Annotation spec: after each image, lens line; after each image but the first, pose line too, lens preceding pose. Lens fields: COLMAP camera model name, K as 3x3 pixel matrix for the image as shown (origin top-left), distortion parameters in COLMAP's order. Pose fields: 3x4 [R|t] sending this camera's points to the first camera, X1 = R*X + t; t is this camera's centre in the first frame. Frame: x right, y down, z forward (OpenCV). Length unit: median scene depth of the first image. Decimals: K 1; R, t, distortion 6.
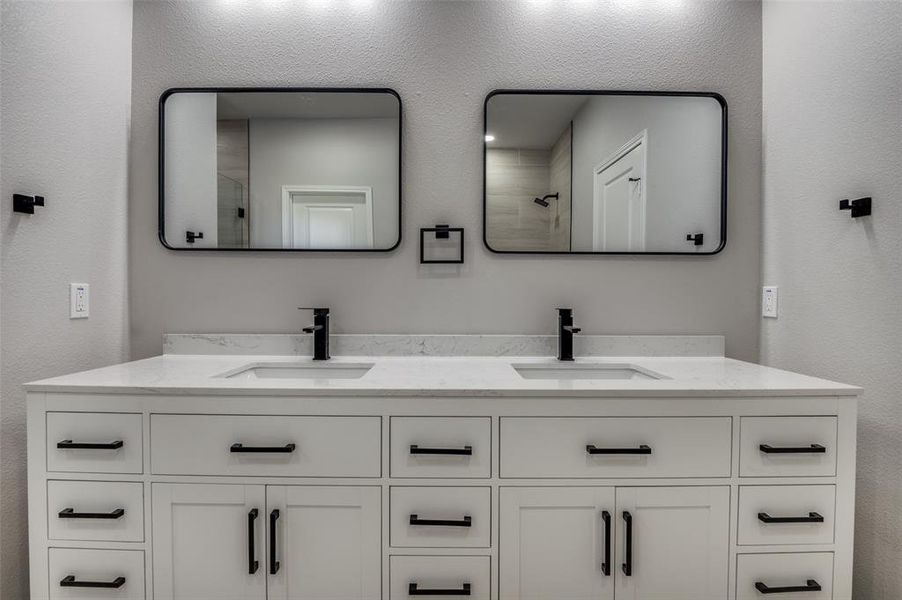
lens RADIAL K [[420.5, 0, 447.0], [0, 420.5, 298.6], [0, 0, 1]] dist [-0.022680, -0.000578]
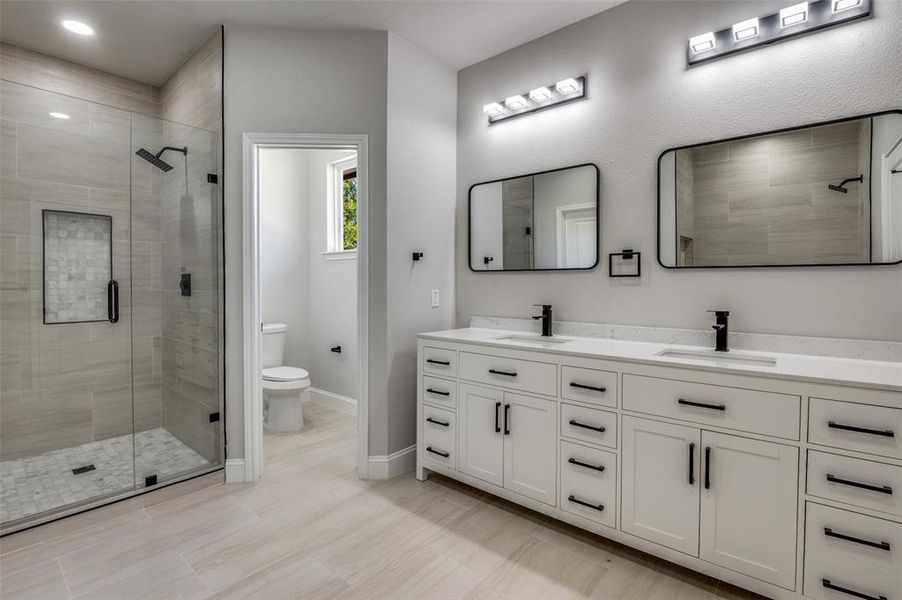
lens RADIAL K [[420.5, 0, 447.0], [0, 420.5, 298.6], [0, 0, 1]] dist [-0.022680, -0.000578]
pose [[0.766153, 0.019503, -0.642362, 0.452632], [-0.008847, 0.999765, 0.019802, -0.031233], [0.642597, -0.009488, 0.766145, -0.513205]]
